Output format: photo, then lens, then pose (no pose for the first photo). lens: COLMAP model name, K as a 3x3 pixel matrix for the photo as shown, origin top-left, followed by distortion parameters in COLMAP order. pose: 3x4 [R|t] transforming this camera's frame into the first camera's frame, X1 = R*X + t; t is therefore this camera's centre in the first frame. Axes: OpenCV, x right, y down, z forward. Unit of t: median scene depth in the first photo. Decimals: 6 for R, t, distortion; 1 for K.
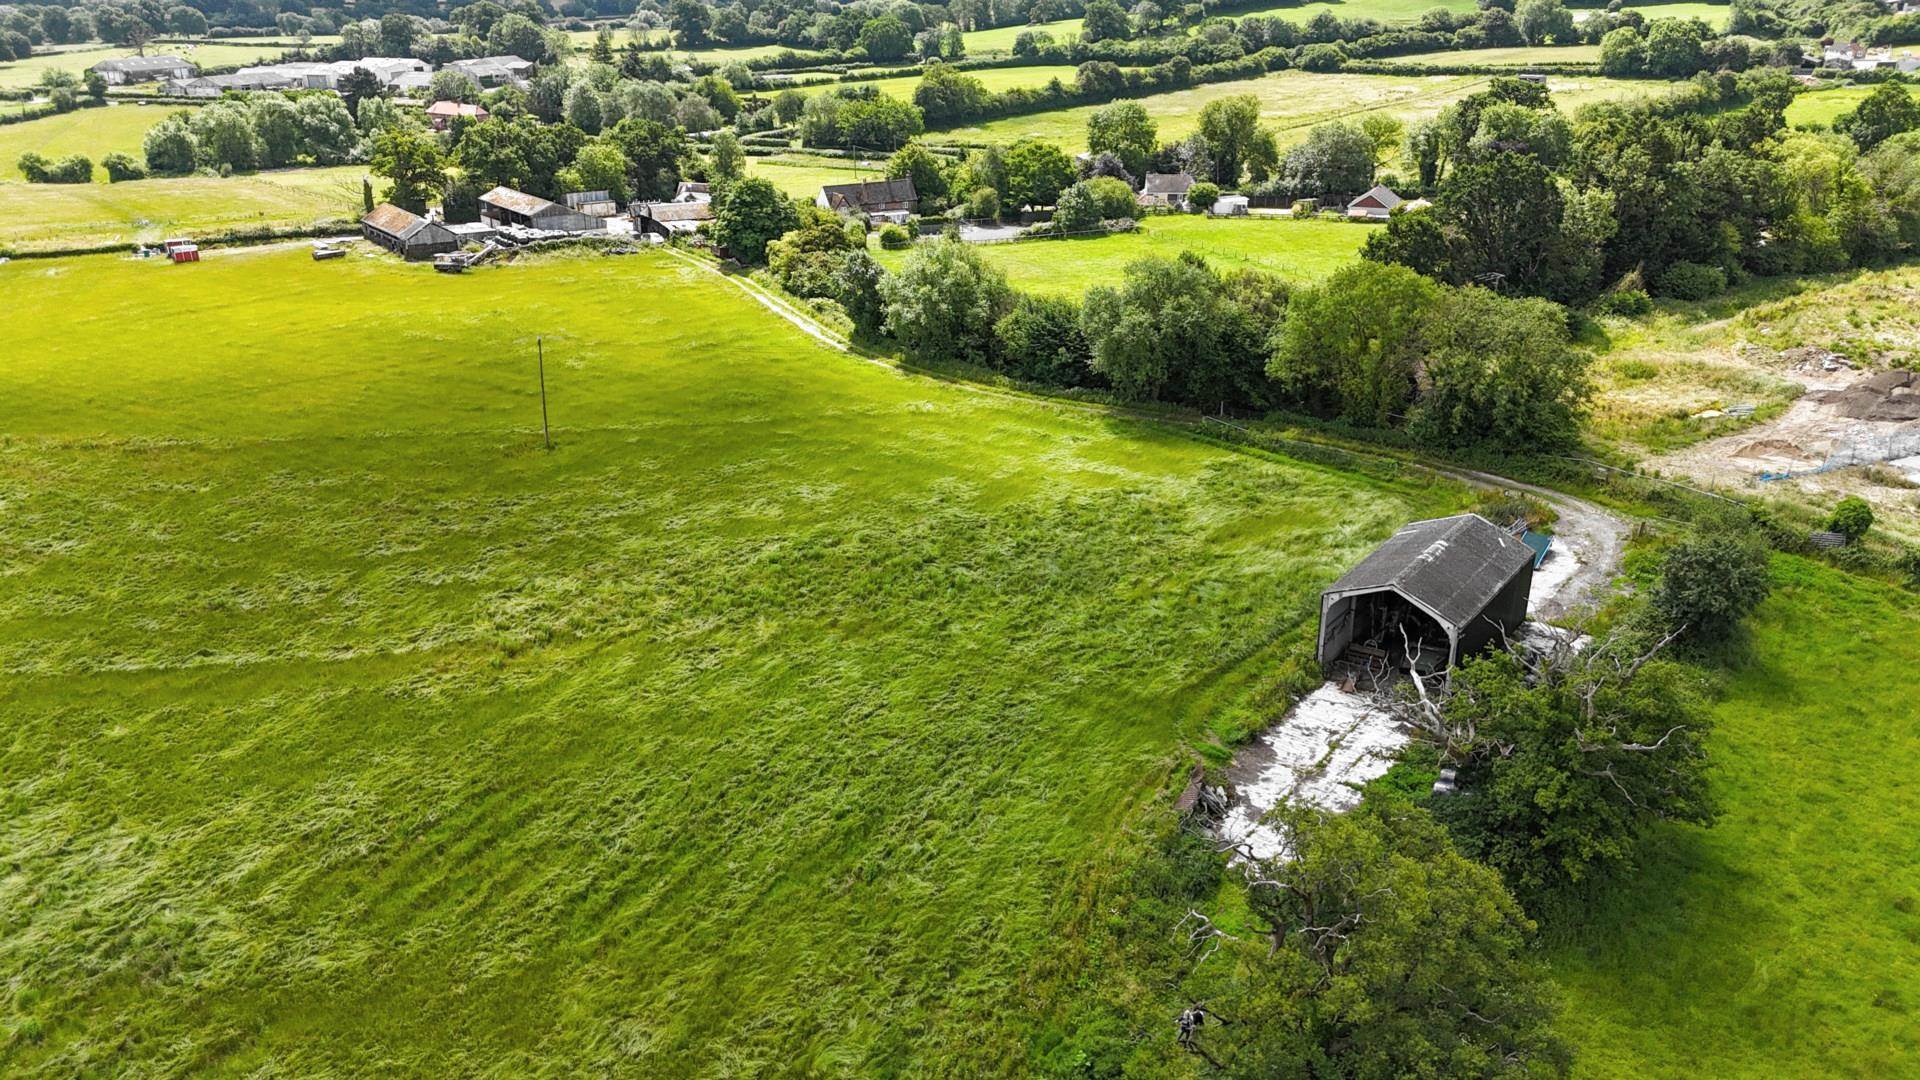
lens RADIAL K [[1410.9, 0, 955.1], [0, 1410.9, 538.1], [0, 0, 1]] dist [0.067092, -0.064739]
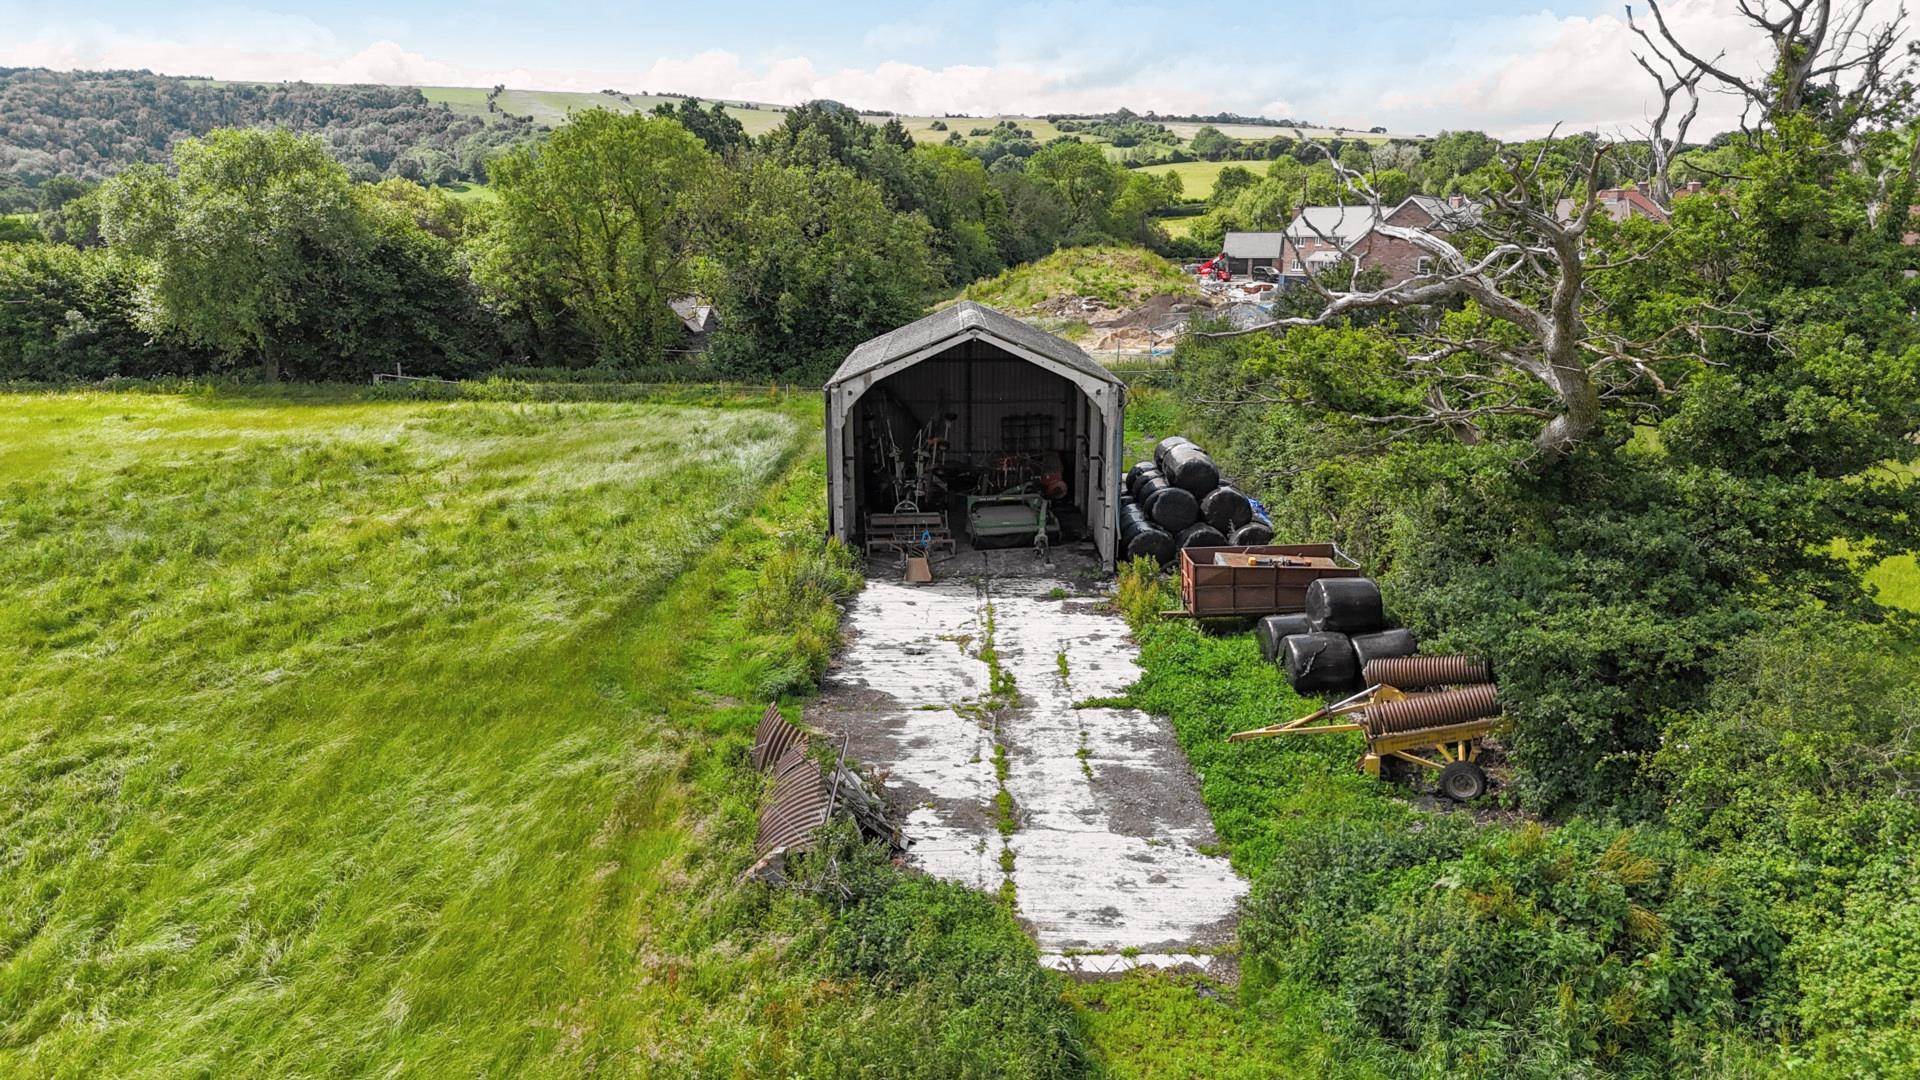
lens RADIAL K [[1410.9, 0, 958.9], [0, 1410.9, 542.9], [0, 0, 1]] dist [0.067092, -0.064739]
pose [[0.799594, -0.128974, 0.586527, 0.010959], [0.221609, 0.971105, -0.088572, 0.078006], [-0.558156, 0.200802, 0.805072, 0.348968]]
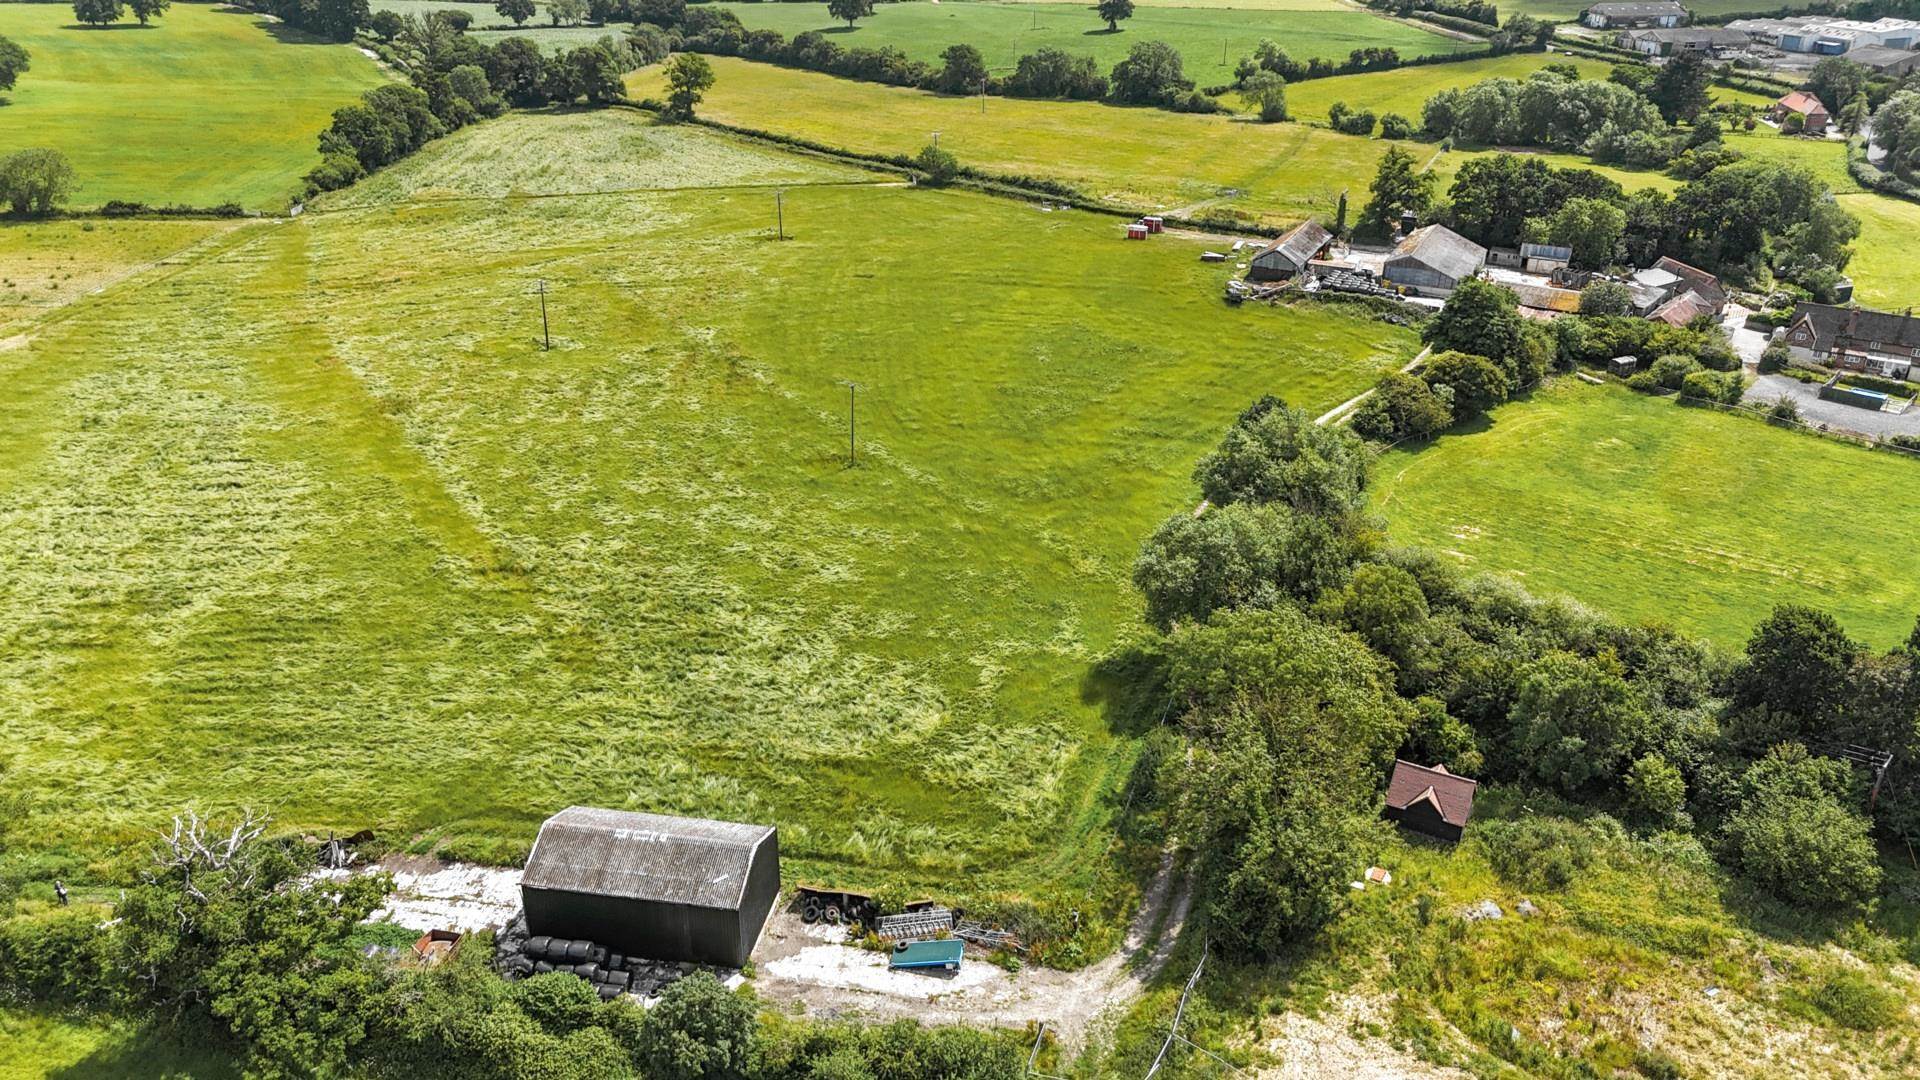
lens RADIAL K [[1410.9, 0, 961.7], [0, 1410.9, 536.0], [0, 0, 1]] dist [0.067092, -0.064739]
pose [[0.447941, 0.393091, -0.803012, 0.699592], [-0.333660, 0.906770, 0.257759, -0.317128], [0.829469, 0.152472, 0.537339, 0.342970]]
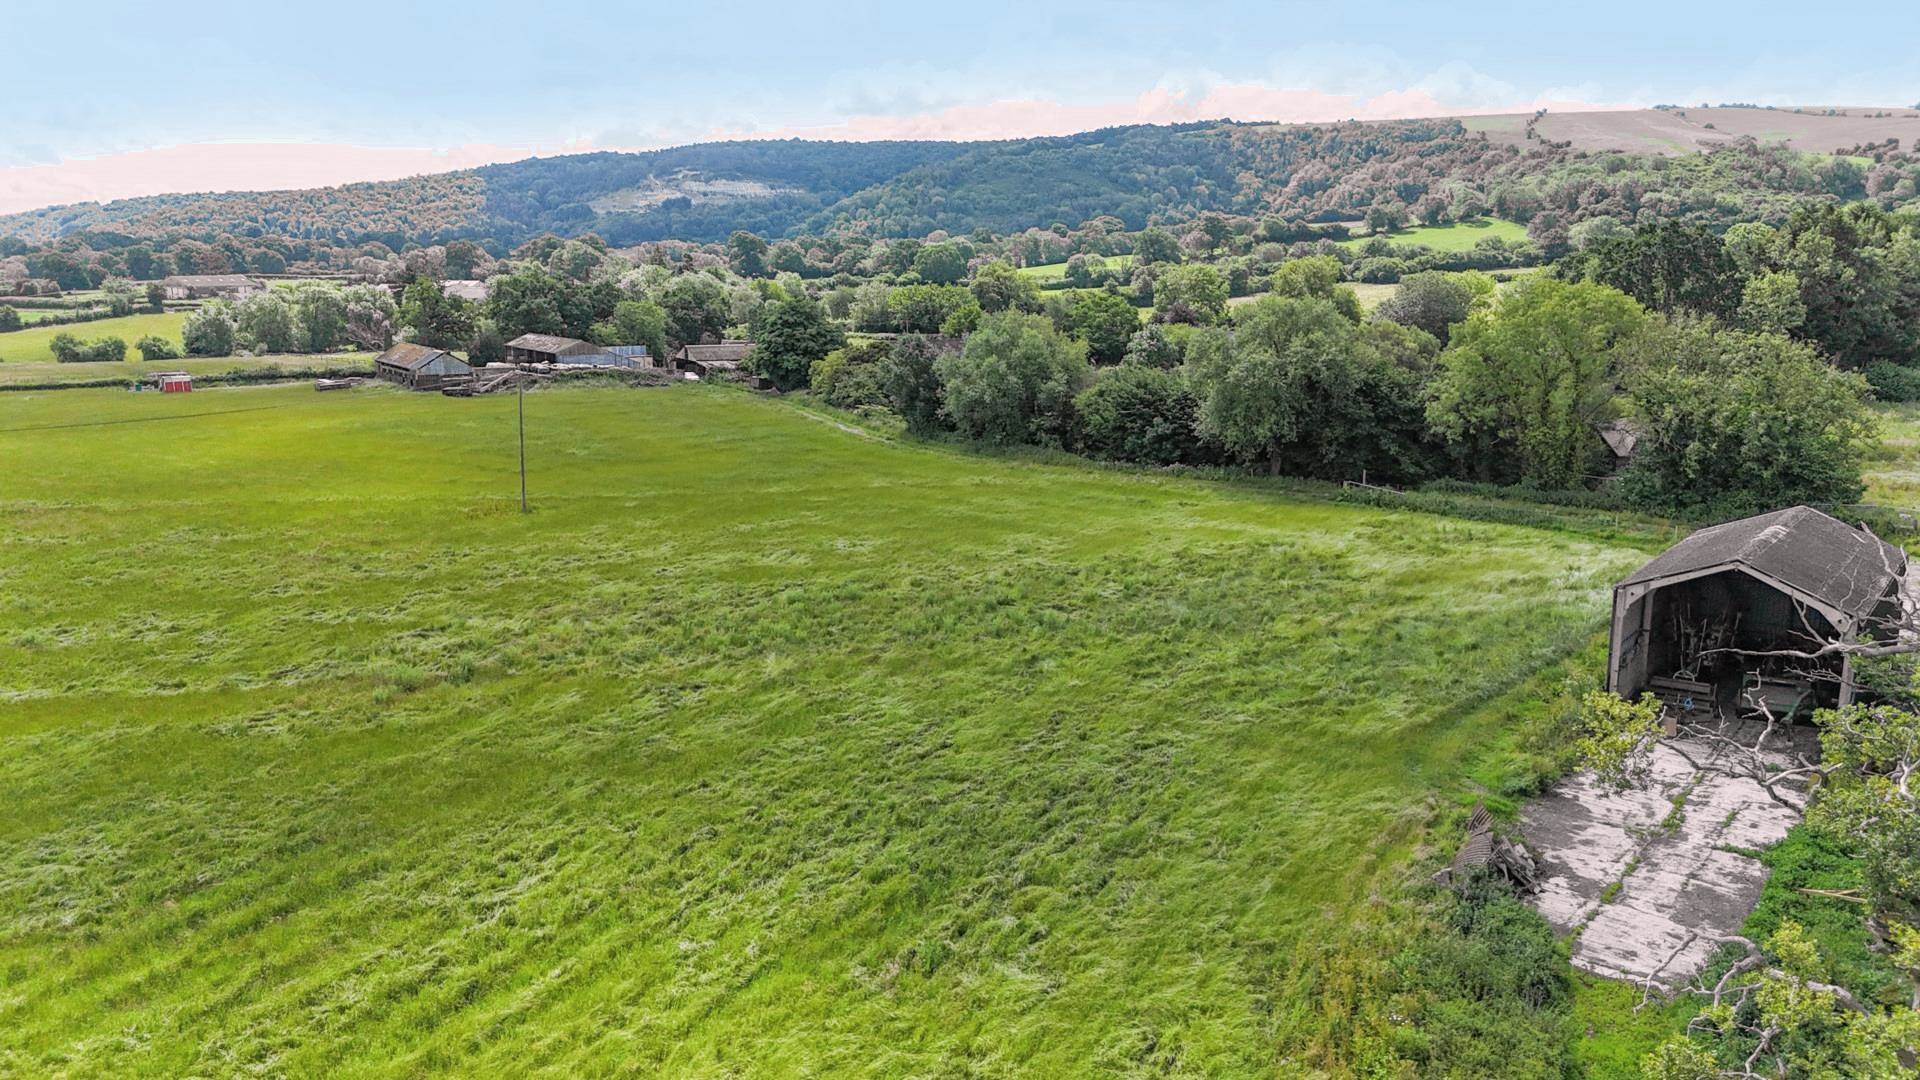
lens RADIAL K [[1410.9, 0, 954.4], [0, 1410.9, 539.7], [0, 0, 1]] dist [0.067092, -0.064739]
pose [[0.999430, 0.004108, -0.033495, -0.014319], [-0.009927, 0.984437, -0.175455, 0.077071], [0.032253, 0.175688, 0.983917, 0.188637]]
